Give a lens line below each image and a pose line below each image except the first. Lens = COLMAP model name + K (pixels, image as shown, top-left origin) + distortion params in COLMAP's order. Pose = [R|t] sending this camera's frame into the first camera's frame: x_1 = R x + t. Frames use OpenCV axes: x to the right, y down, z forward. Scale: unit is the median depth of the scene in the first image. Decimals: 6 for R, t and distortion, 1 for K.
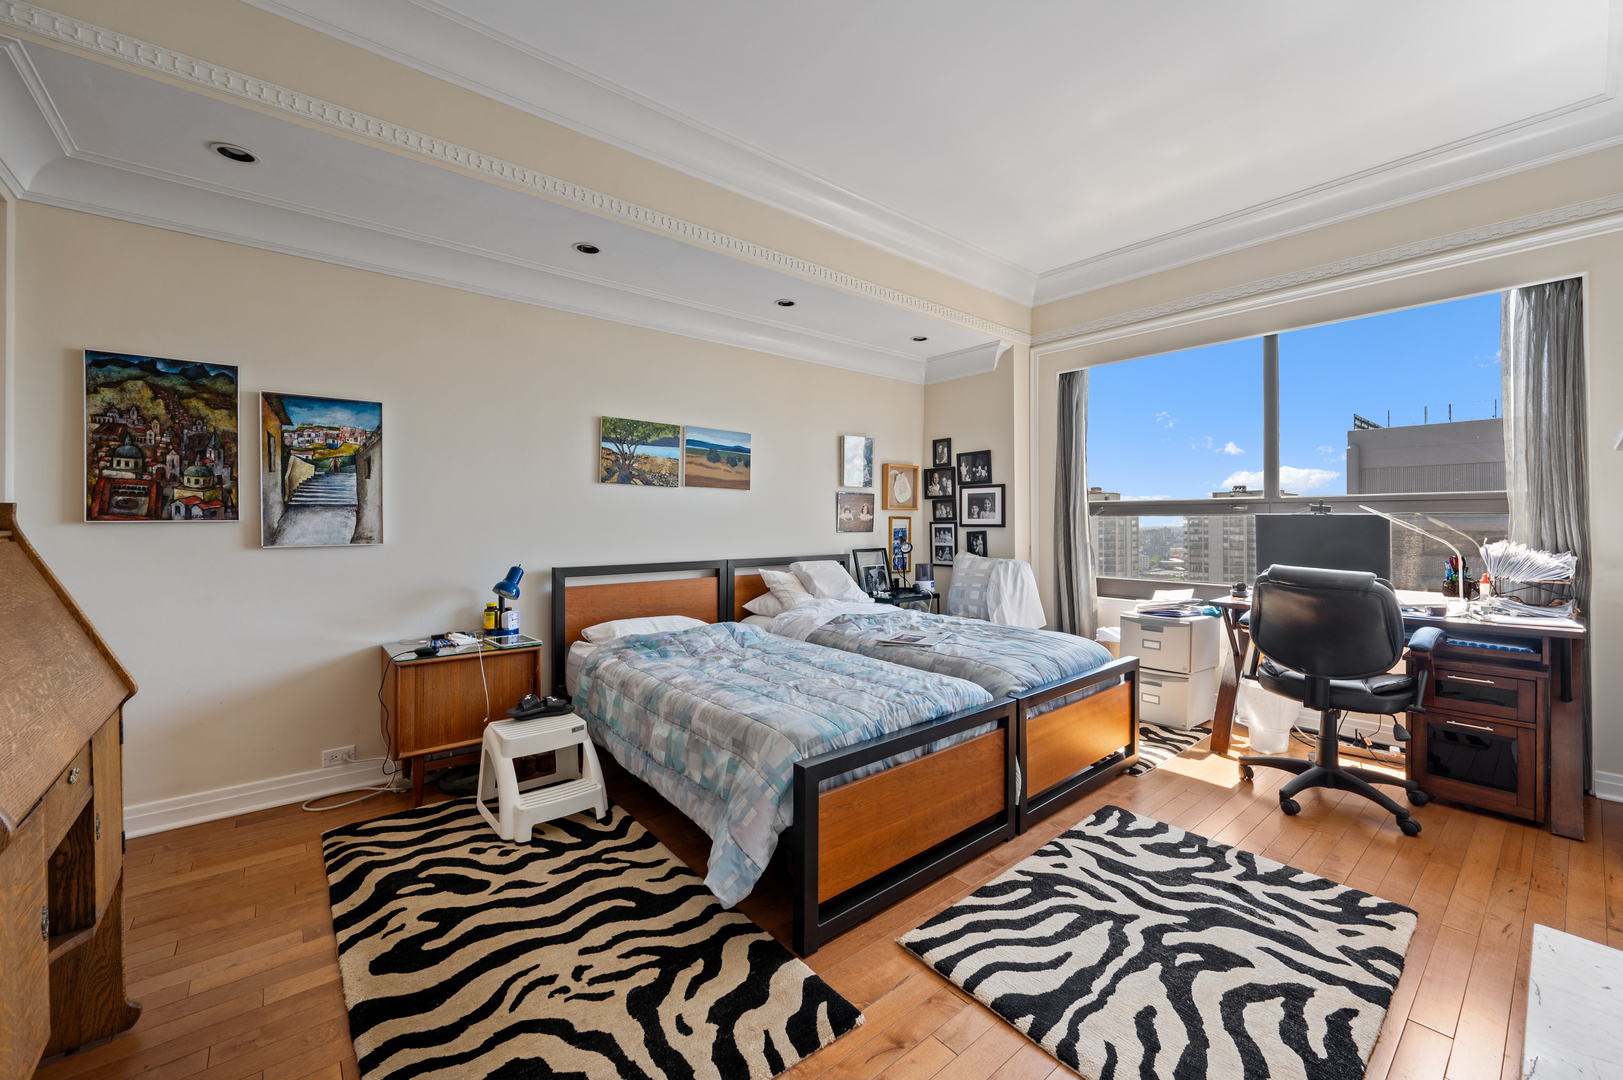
lens RADIAL K [[635.6, 0, 811.4], [0, 635.6, 527.1], [0, 0, 1]] dist [-0.002369, -0.000557]
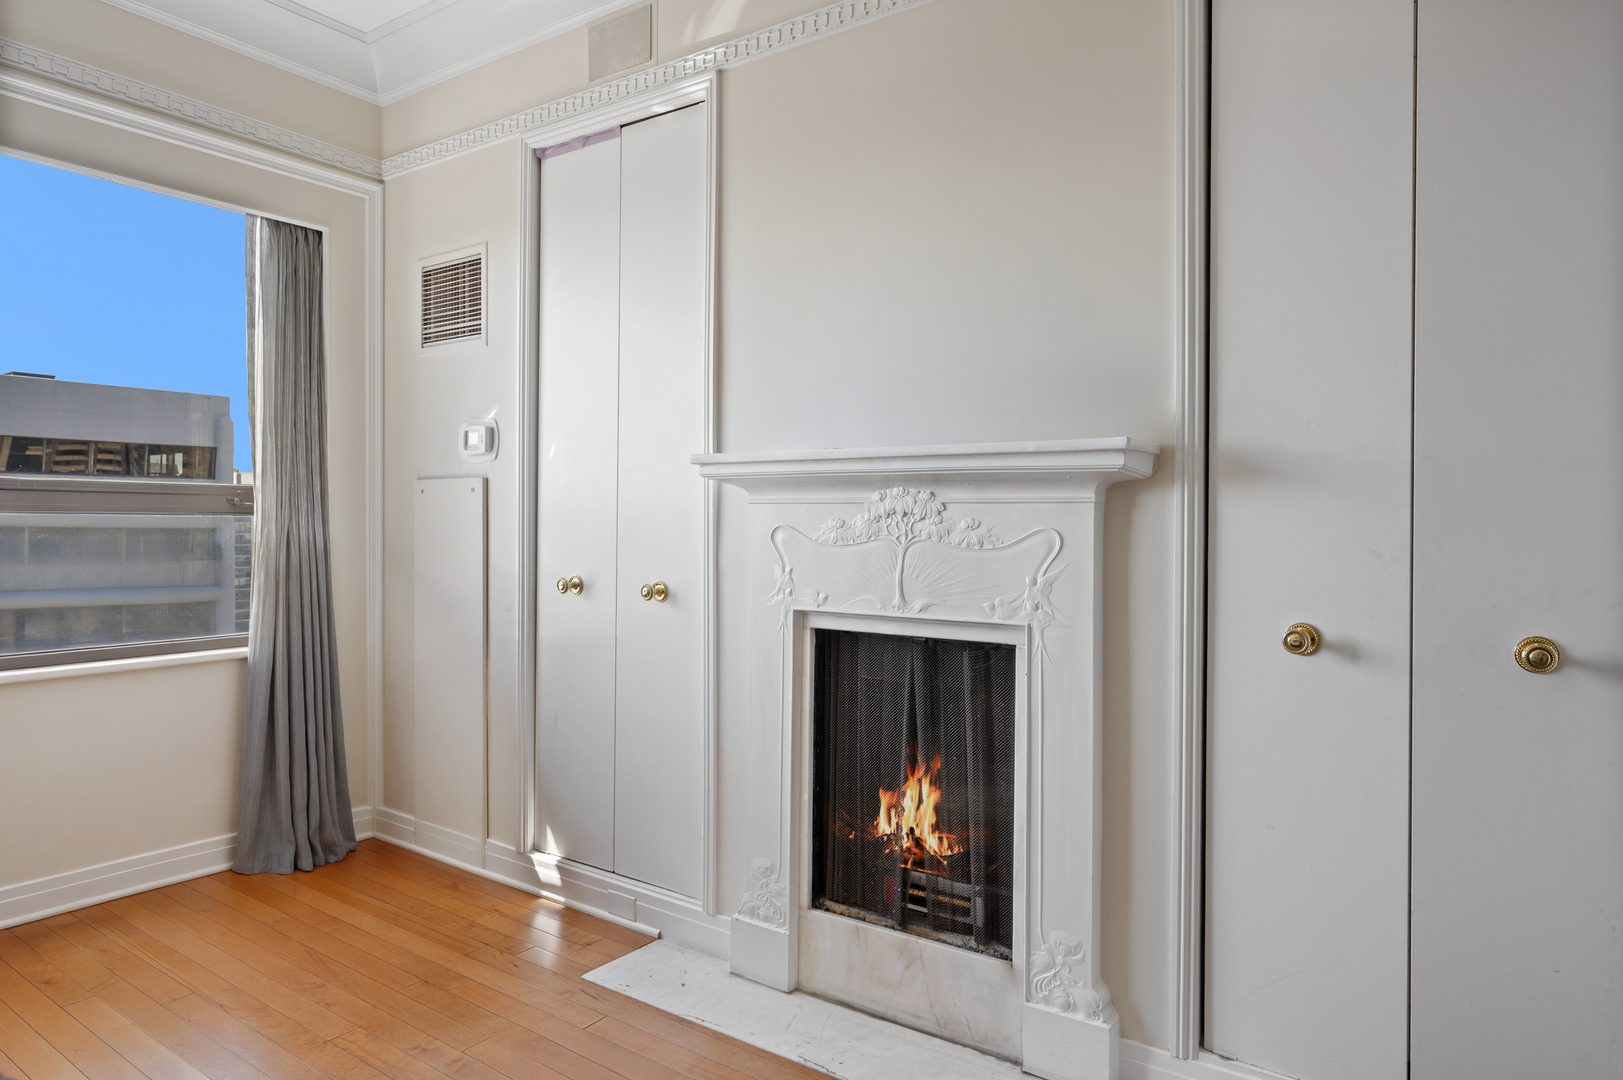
lens RADIAL K [[988.2, 0, 813.2], [0, 988.2, 522.6], [0, 0, 1]] dist [-0.002874, -0.001197]
pose [[-0.250059, -0.001459, 0.968229, -0.124833], [-0.000776, 0.999999, 0.001307, -0.008658], [-0.968230, -0.000424, -0.250060, 0.428445]]
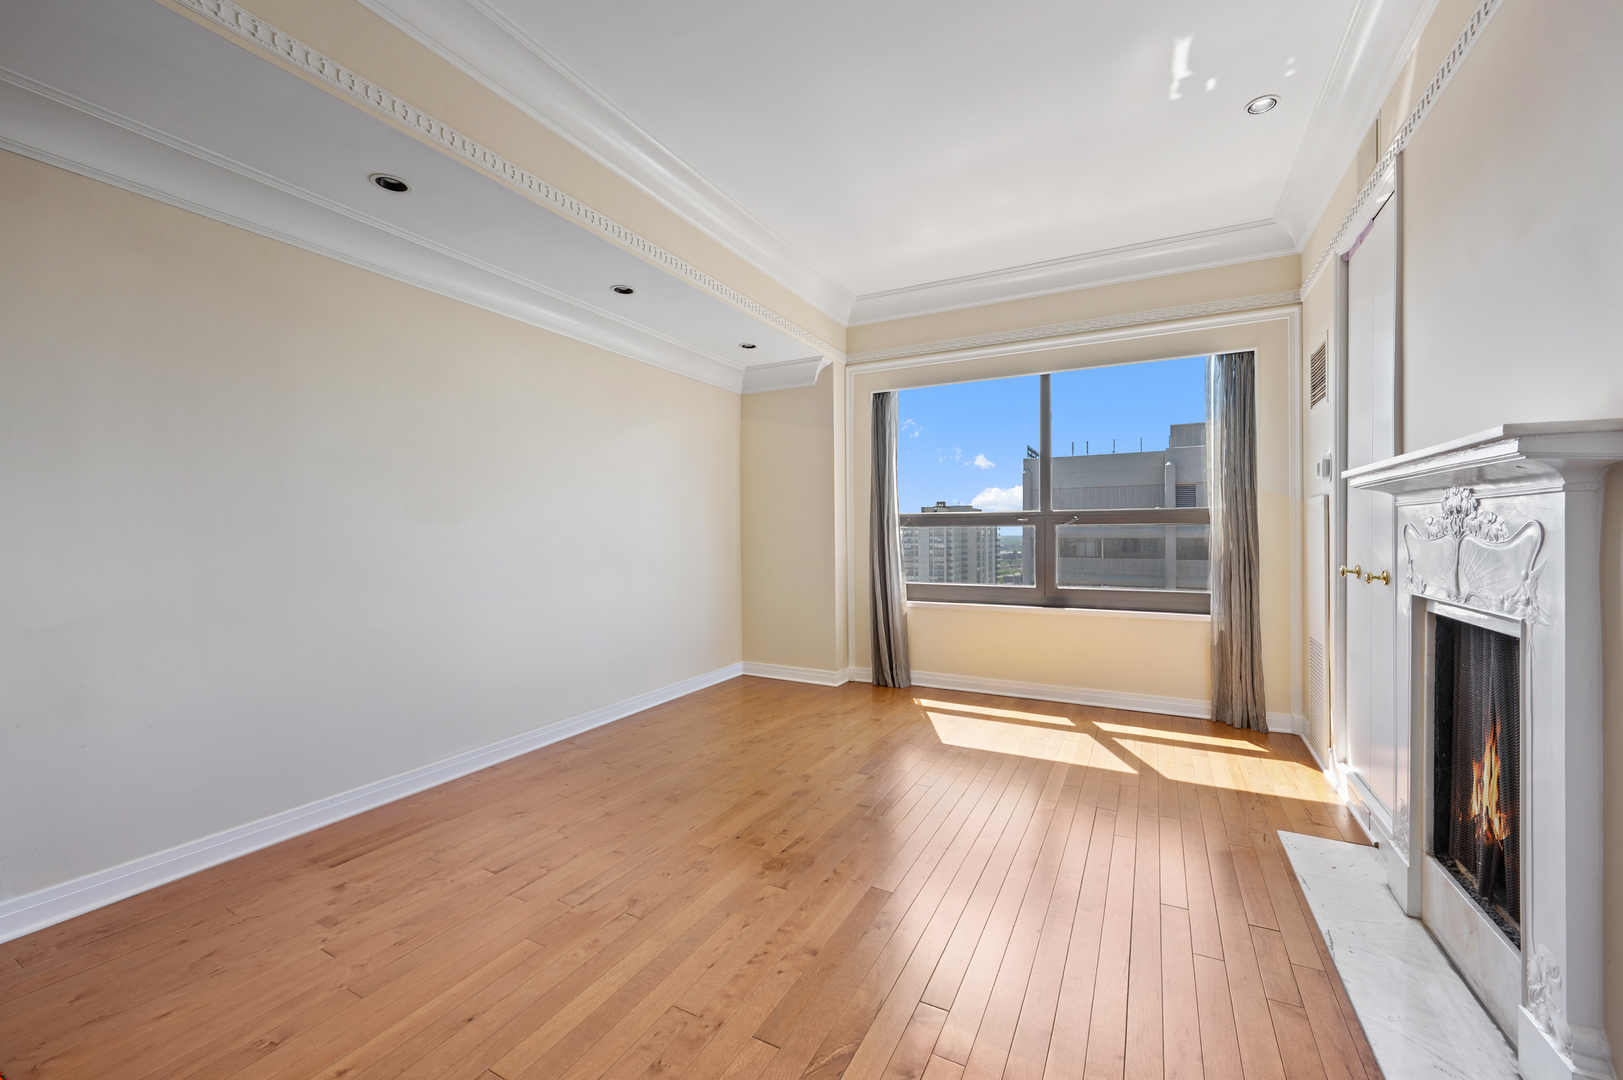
lens RADIAL K [[635.6, 0, 815.8], [0, 635.6, 541.9], [0, 0, 1]] dist [-0.002369, -0.000557]
pose [[0.926563, -0.009044, 0.376031, -0.108488], [0.007007, 0.999952, 0.006783, 0.000272], [-0.376074, -0.003650, 0.926582, 0.052060]]
